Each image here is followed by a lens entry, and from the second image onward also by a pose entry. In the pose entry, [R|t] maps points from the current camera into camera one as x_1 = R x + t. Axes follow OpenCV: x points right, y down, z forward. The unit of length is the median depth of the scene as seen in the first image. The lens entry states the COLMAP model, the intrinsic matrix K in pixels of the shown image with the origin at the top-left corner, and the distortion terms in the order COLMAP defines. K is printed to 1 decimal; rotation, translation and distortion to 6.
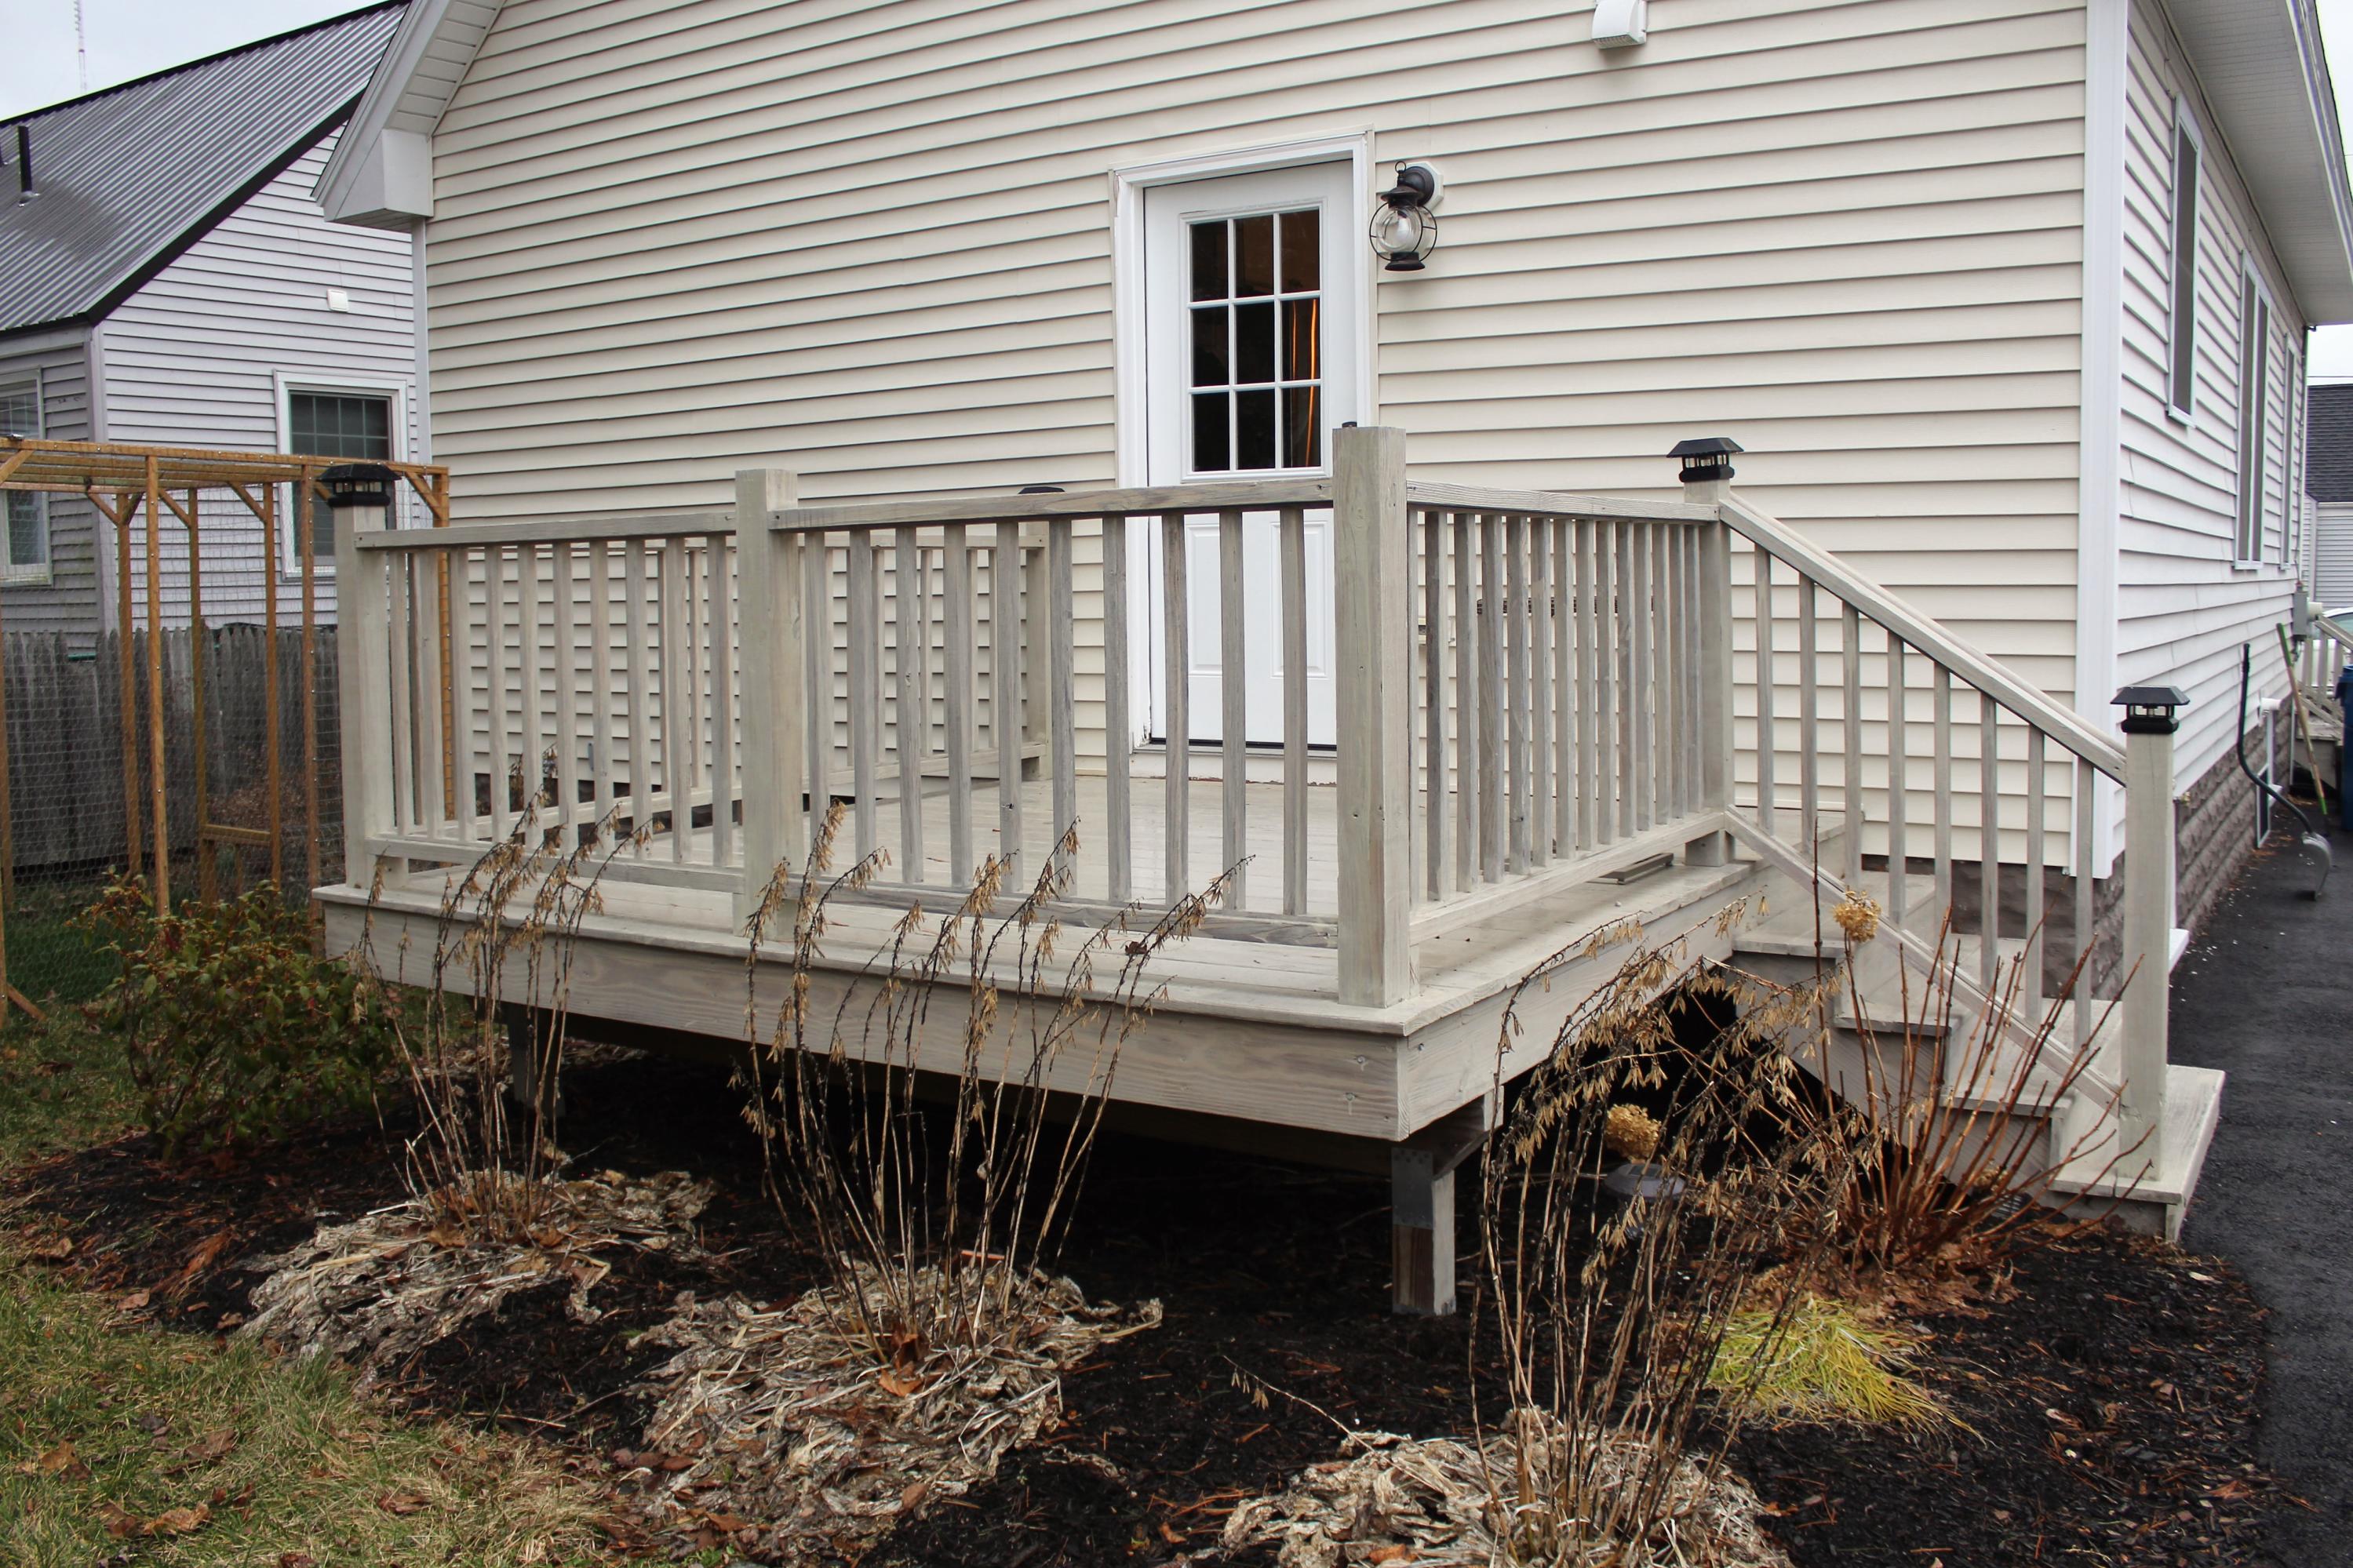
lens RADIAL K [[2012.6, 0, 1176.5], [0, 2012.6, 784.0], [0, 0, 1]] dist [-0.179791, 0.204600]
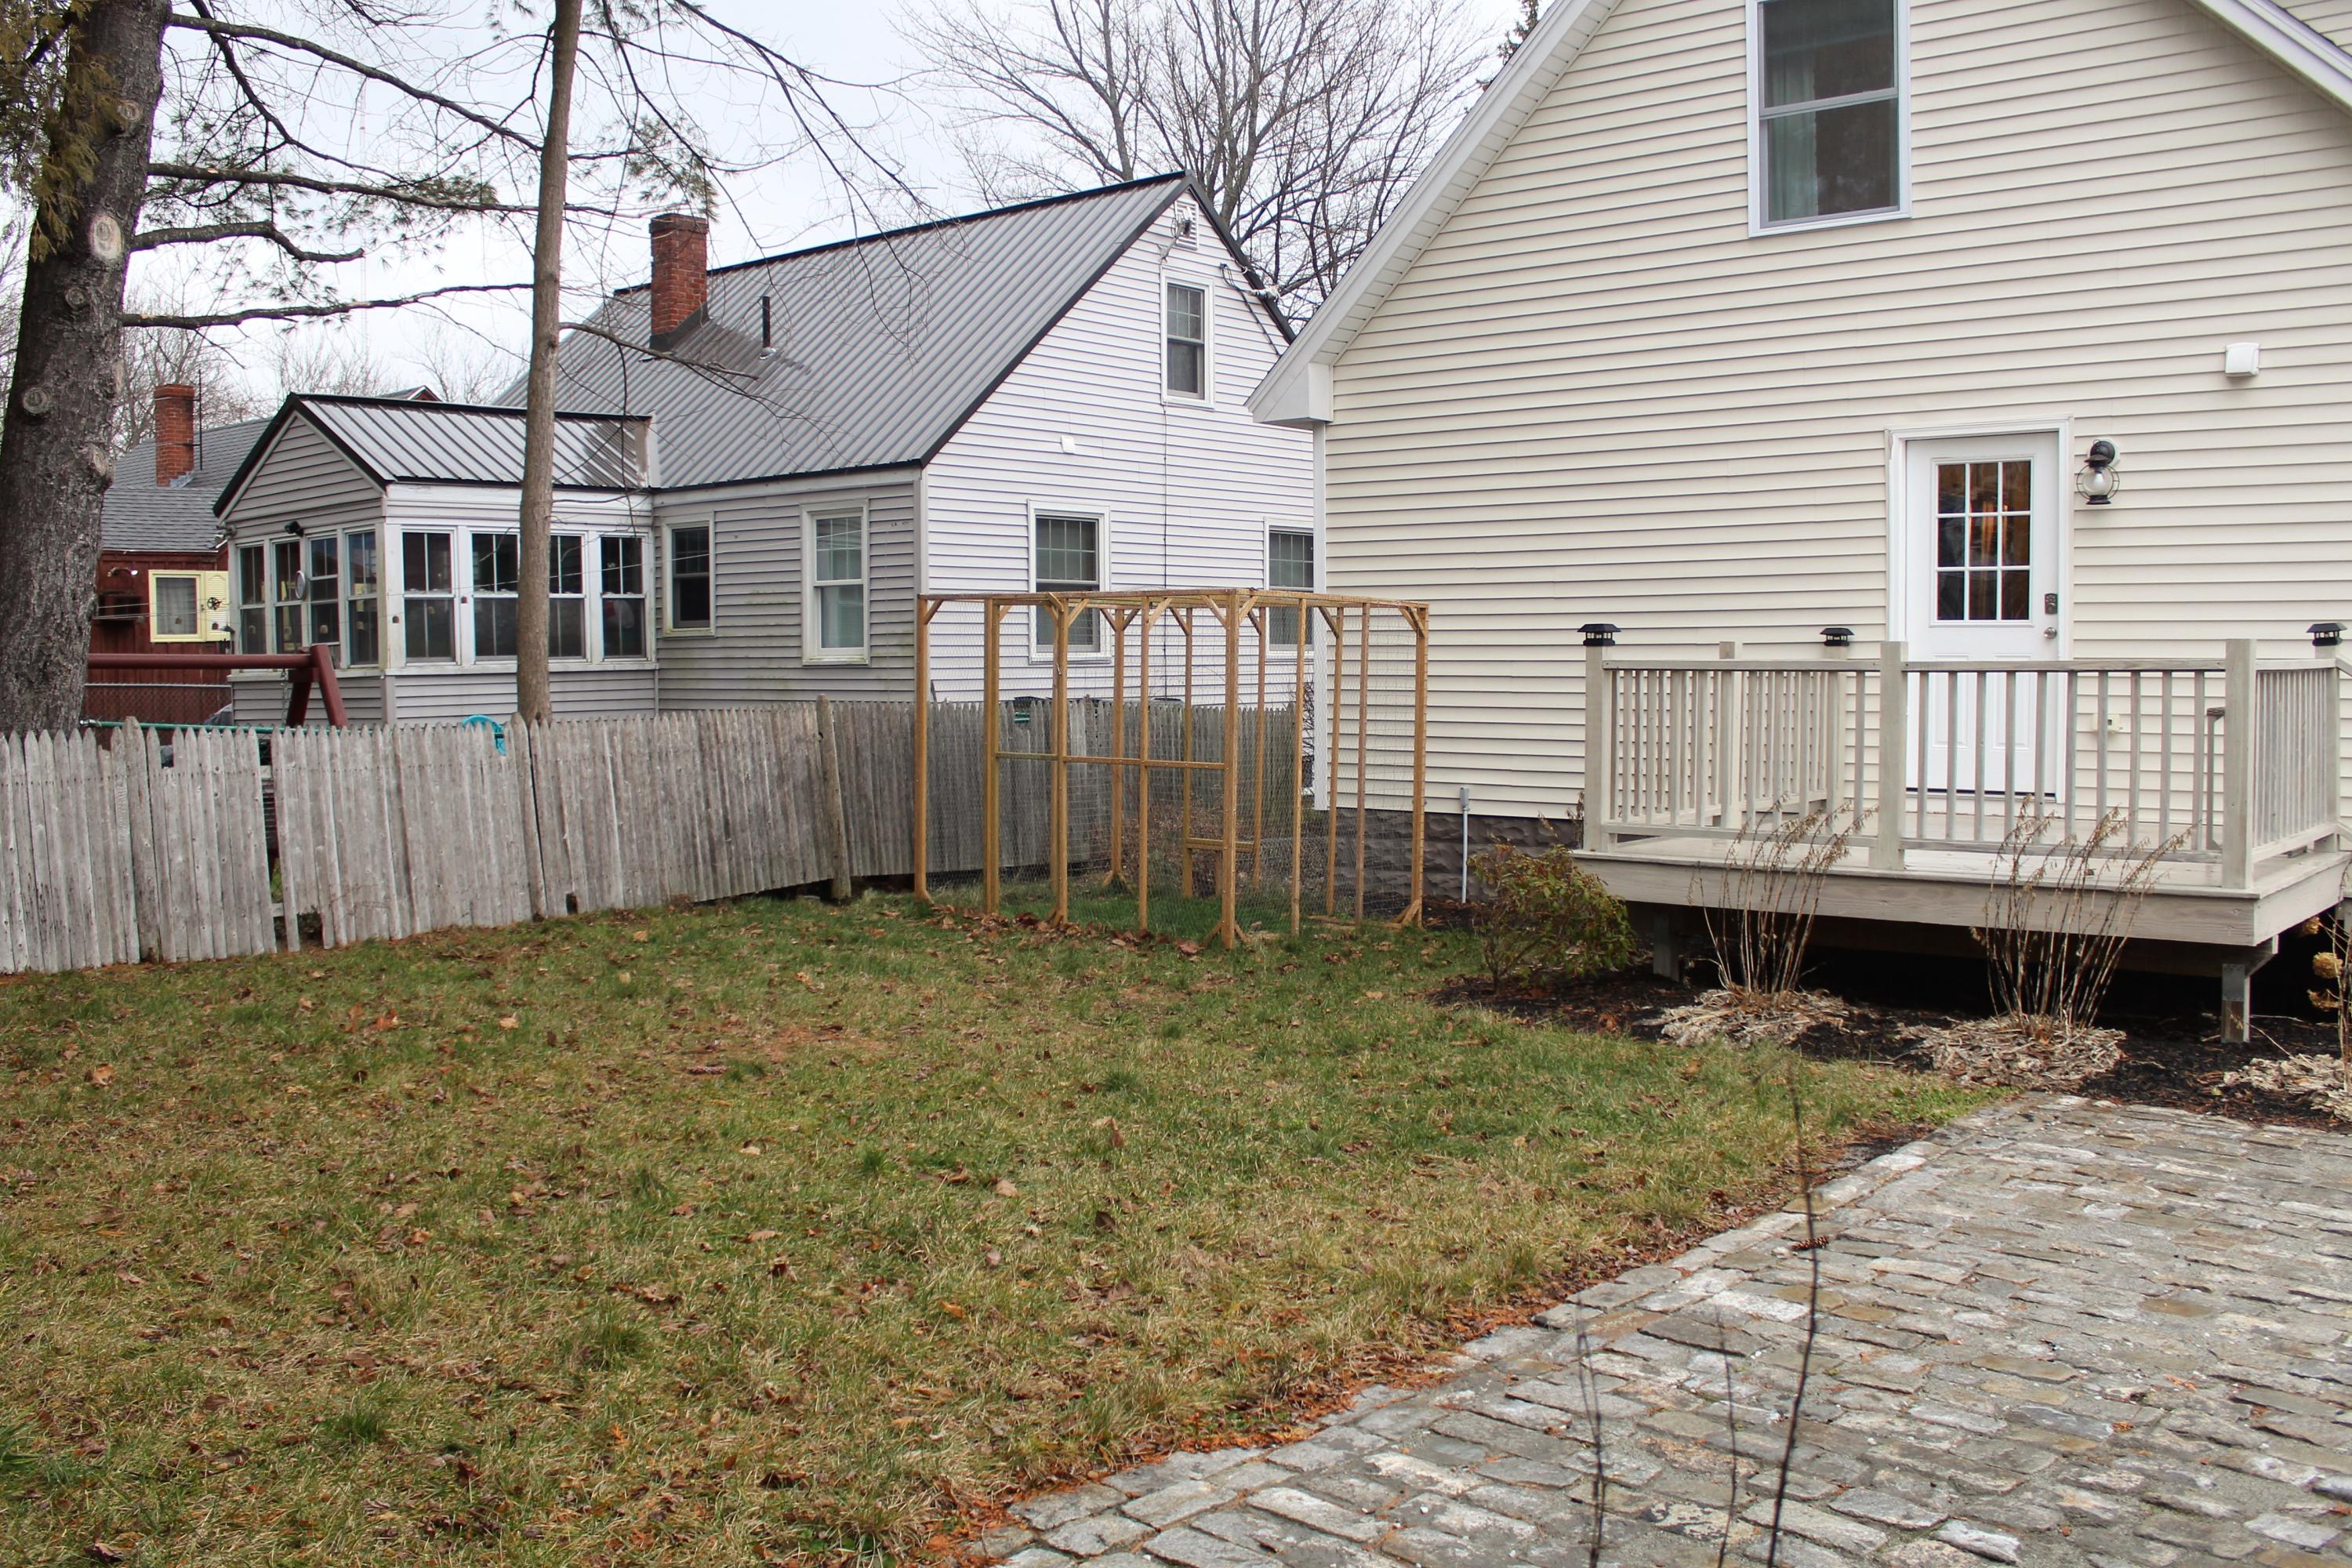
lens RADIAL K [[2107.3, 0, 1178.7], [0, 2107.3, 751.3], [0, 0, 1]] dist [-0.136469, 0.098235]
pose [[0.993170, 0.018366, -0.115226, -0.405144], [-0.024967, 0.998112, -0.056112, 0.056186], [0.113978, 0.058605, 0.991753, -0.704821]]
